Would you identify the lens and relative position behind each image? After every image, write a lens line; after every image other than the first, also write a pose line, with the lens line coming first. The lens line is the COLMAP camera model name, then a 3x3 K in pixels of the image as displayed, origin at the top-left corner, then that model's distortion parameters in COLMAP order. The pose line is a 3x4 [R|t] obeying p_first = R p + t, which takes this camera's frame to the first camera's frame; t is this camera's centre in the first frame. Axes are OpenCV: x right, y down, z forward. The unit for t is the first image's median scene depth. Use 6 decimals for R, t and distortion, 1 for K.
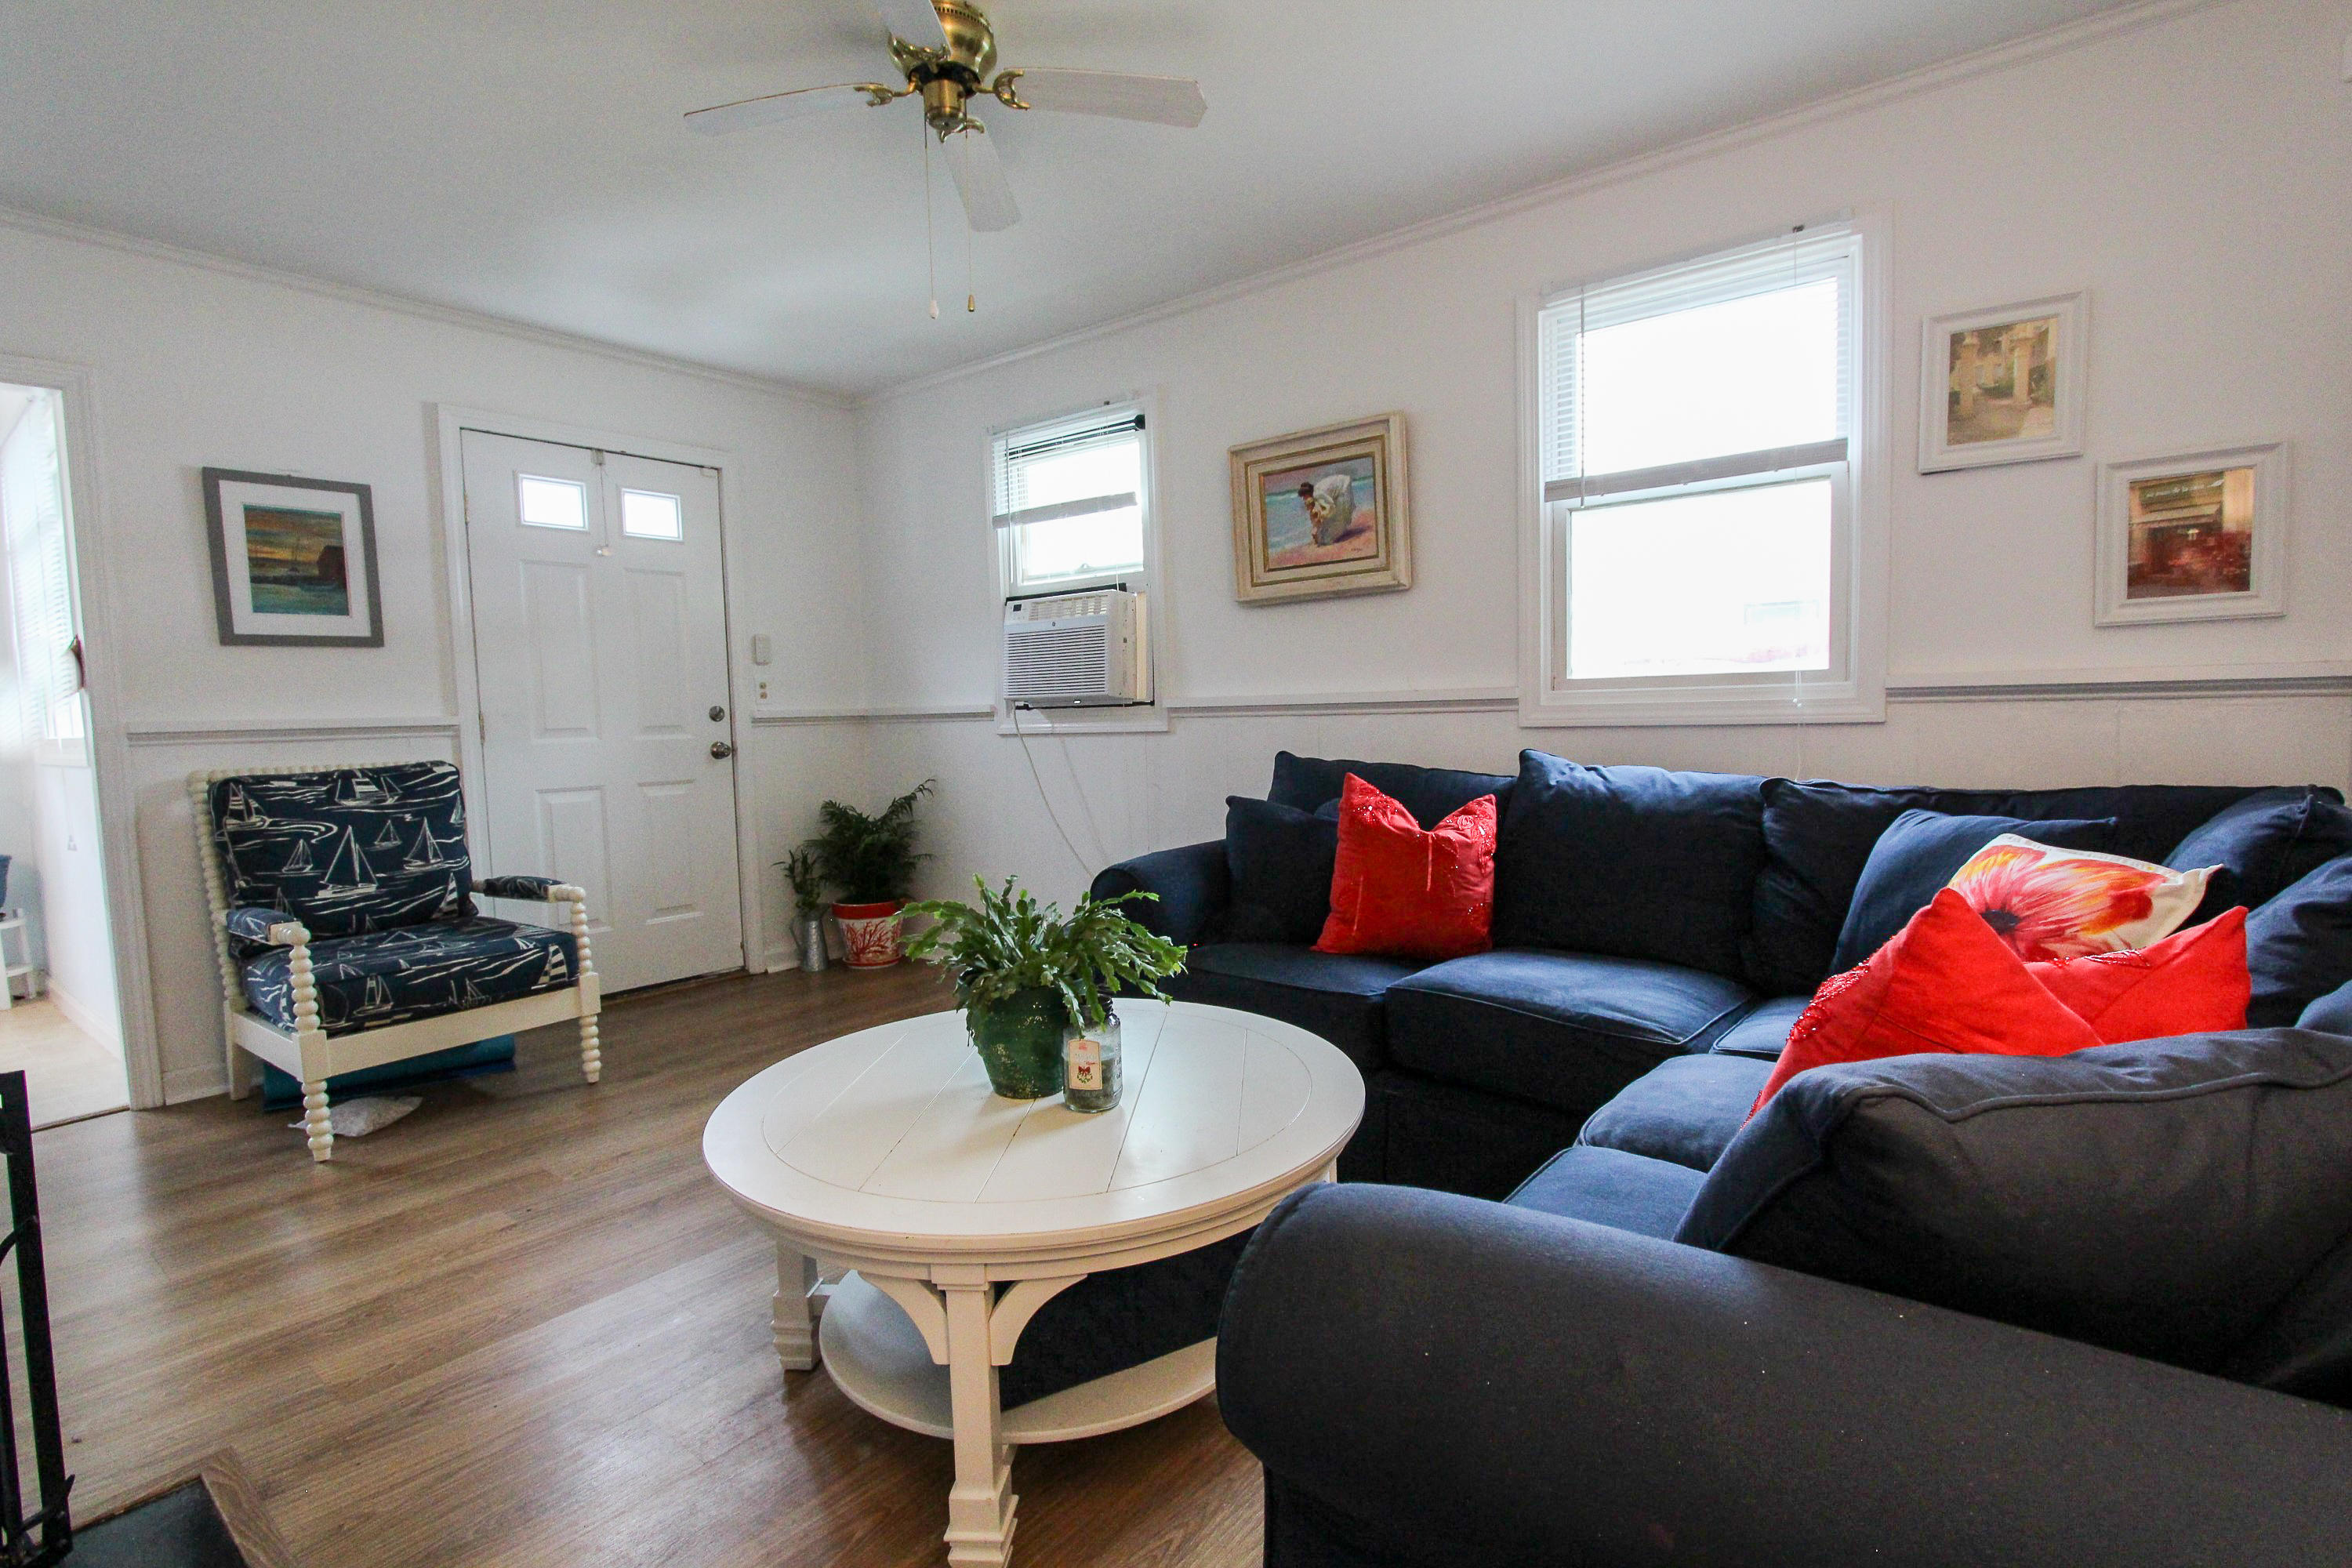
lens RADIAL K [[1097.6, 0, 1196.3], [0, 1097.6, 797.6], [0, 0, 1]] dist [-0.018785, 0.003099]
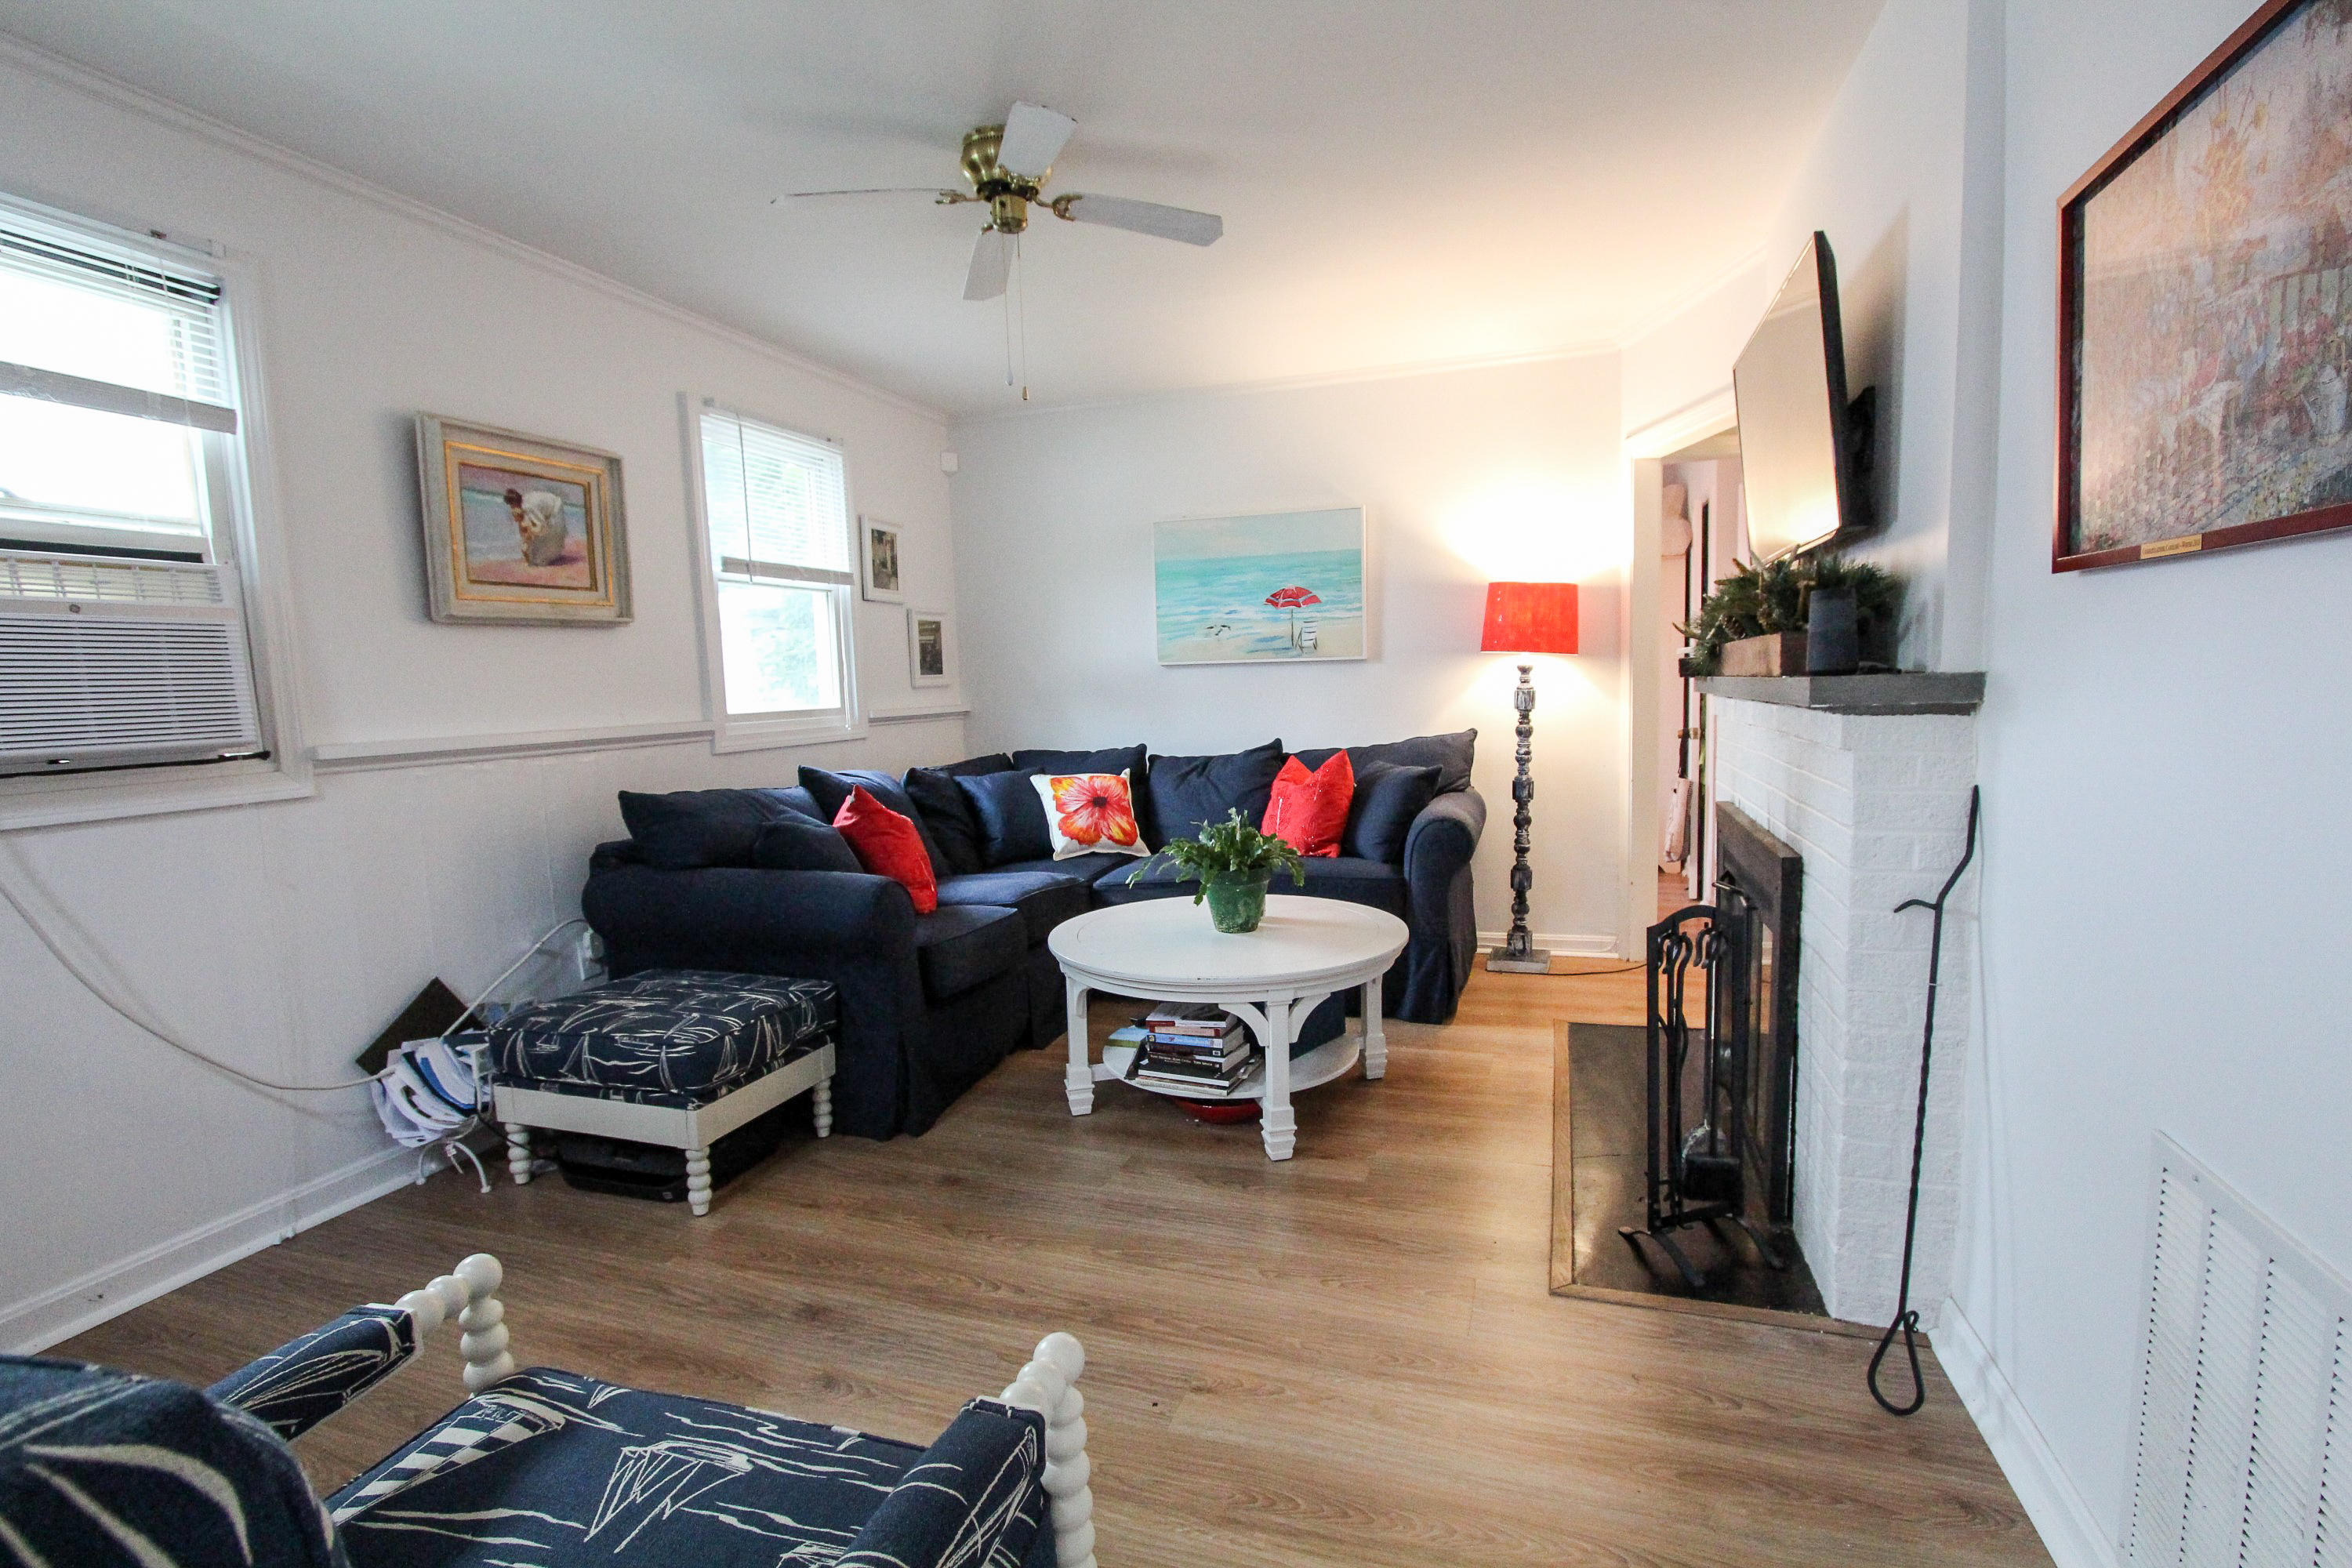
lens RADIAL K [[1097.6, 0, 1196.3], [0, 1097.6, 797.6], [0, 0, 1]] dist [-0.018785, 0.003099]
pose [[-0.325558, -0.058936, 0.943683, -0.925161], [0.125071, 0.986601, 0.104764, -0.071623], [-0.937213, 0.152134, -0.313825, 0.822096]]
